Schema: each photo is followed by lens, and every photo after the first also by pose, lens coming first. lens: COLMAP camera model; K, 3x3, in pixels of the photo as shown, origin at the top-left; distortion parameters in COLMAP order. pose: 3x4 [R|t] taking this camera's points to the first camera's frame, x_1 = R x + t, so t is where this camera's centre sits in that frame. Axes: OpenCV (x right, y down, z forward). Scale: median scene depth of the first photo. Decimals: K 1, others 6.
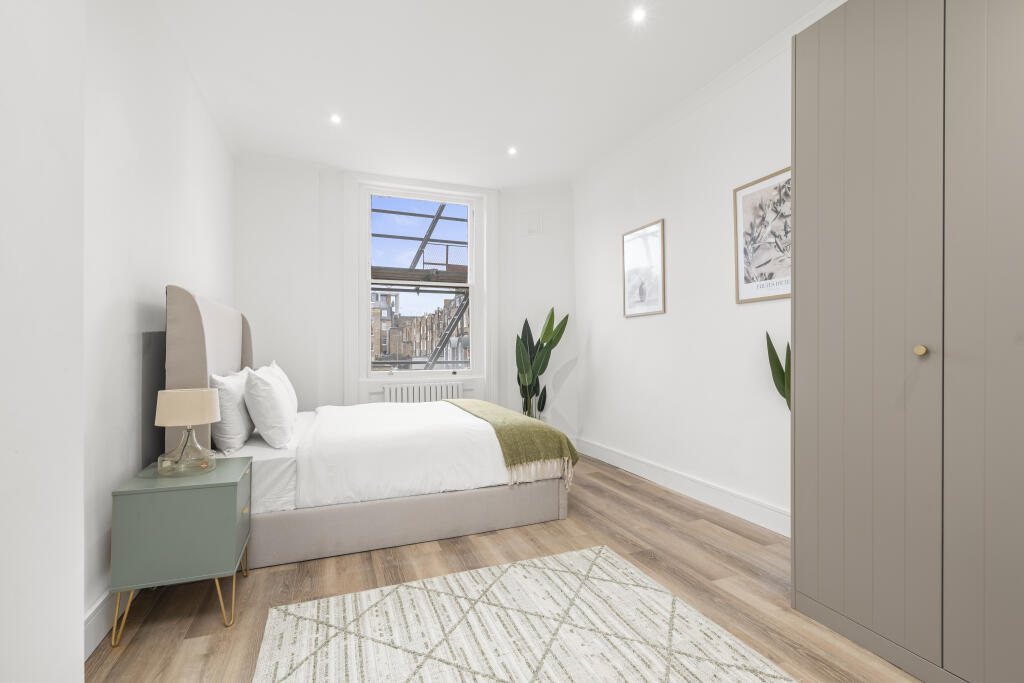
lens RADIAL K [[464.4, 0, 512.0], [0, 464.4, 341.5], [0, 0, 1]] dist [-0.000207, 0.000264]
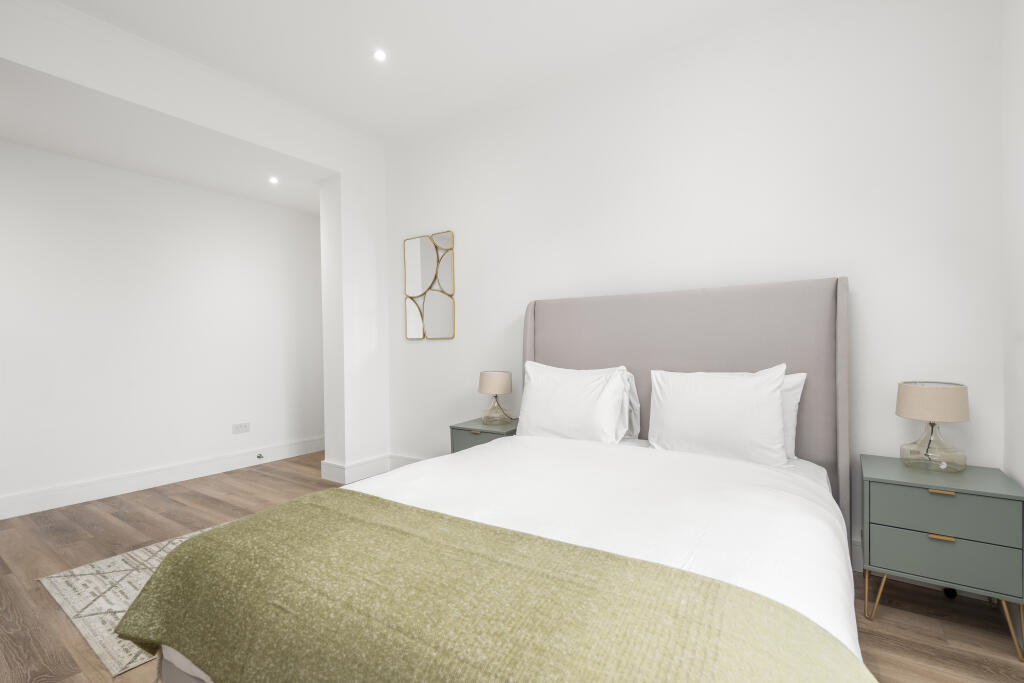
lens RADIAL K [[456.0, 0, 514.3], [0, 456.0, 347.2], [0, 0, 1]] dist [-0.000886, -0.000069]
pose [[-0.833647, 0.015103, -0.552092, 0.080383], [0.021307, 0.999761, -0.004824, 0.022041], [0.551887, -0.015785, -0.833769, 1.631683]]
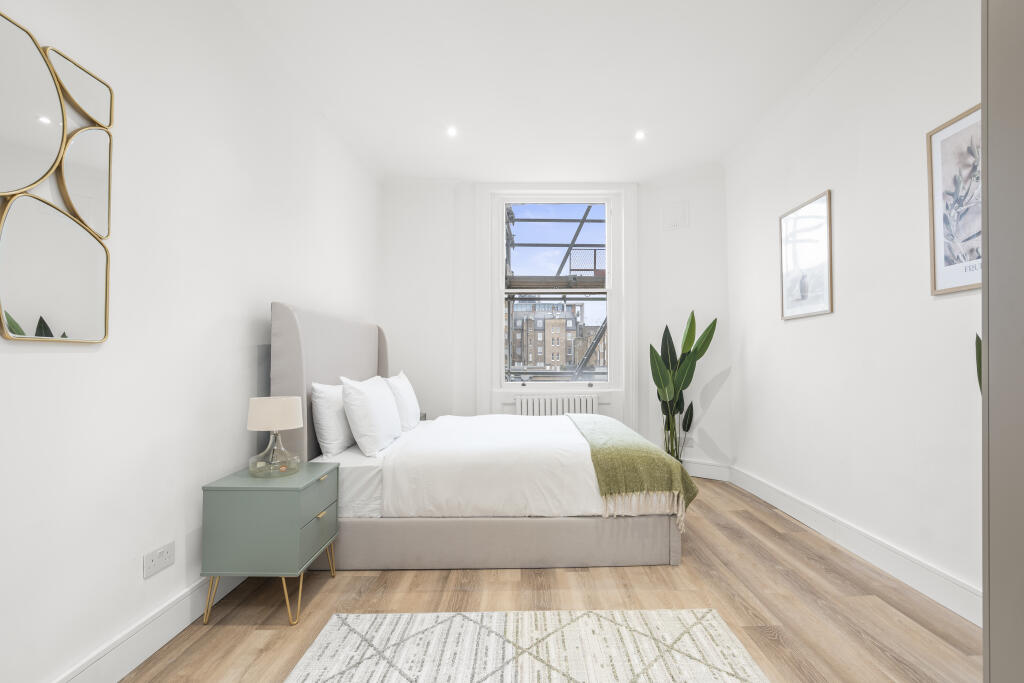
lens RADIAL K [[472.5, 0, 527.5], [0, 472.5, 351.2], [0, 0, 1]] dist [-0.000100, 0.000423]
pose [[0.935334, -0.004802, -0.353733, 0.173390], [0.004889, 0.999988, -0.000647, -0.000486], [0.353732, -0.001125, 0.935346, 0.125109]]
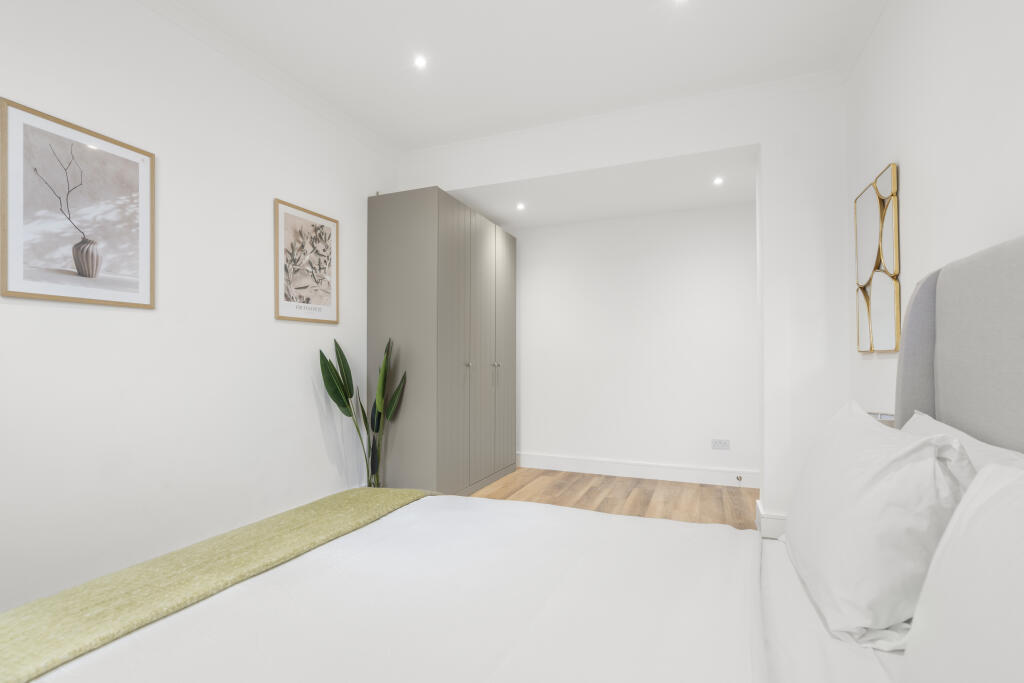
lens RADIAL K [[464.1, 0, 509.3], [0, 464.1, 362.0], [0, 0, 1]] dist [-0.000355, 0.000085]
pose [[-0.718060, 0.001851, 0.695979, -0.555352], [-0.005703, 0.999947, -0.008543, 0.013436], [-0.695958, -0.010104, -0.718011, 1.425513]]
